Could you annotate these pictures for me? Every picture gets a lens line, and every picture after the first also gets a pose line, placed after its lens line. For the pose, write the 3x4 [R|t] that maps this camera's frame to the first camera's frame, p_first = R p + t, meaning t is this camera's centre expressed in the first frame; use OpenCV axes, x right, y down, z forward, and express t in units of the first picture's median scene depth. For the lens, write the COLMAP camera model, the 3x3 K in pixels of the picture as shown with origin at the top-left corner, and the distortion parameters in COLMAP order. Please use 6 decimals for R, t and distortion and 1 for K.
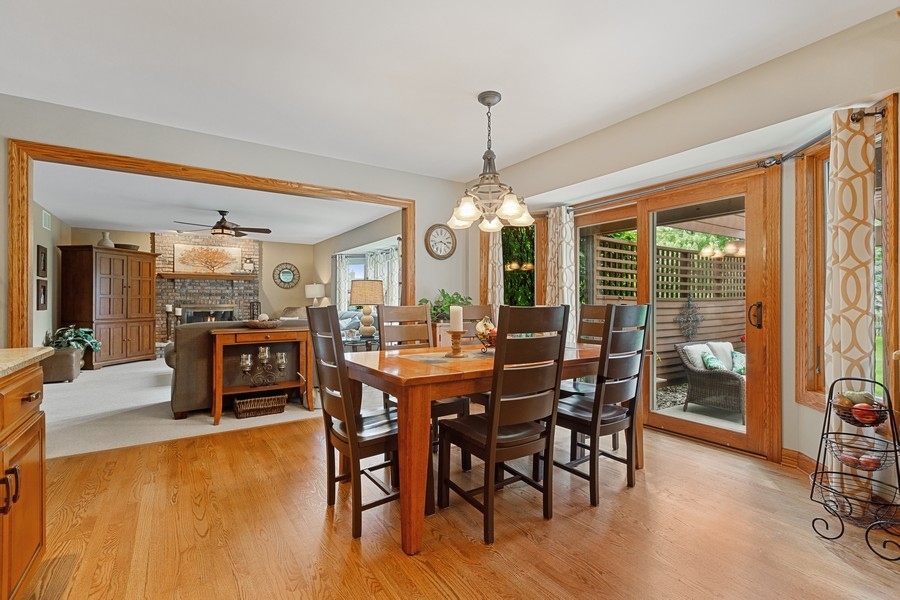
lens RADIAL K [[403.0, 0, 446.4], [0, 403.0, 297.5], [0, 0, 1]] dist [0.004015, -0.000196]
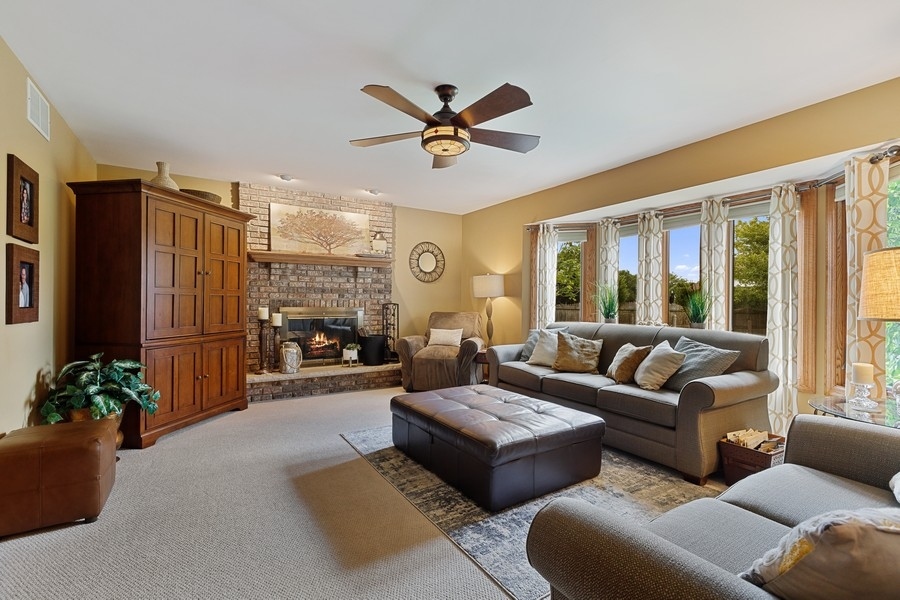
lens RADIAL K [[403.0, 0, 451.9], [0, 403.0, 300.1], [0, 0, 1]] dist [0.004015, -0.000196]
pose [[0.999328, 0.007316, -0.035927, -0.452408], [-0.007119, 0.999959, 0.005609, 0.002688], [0.035967, -0.005350, 0.999339, 0.495543]]
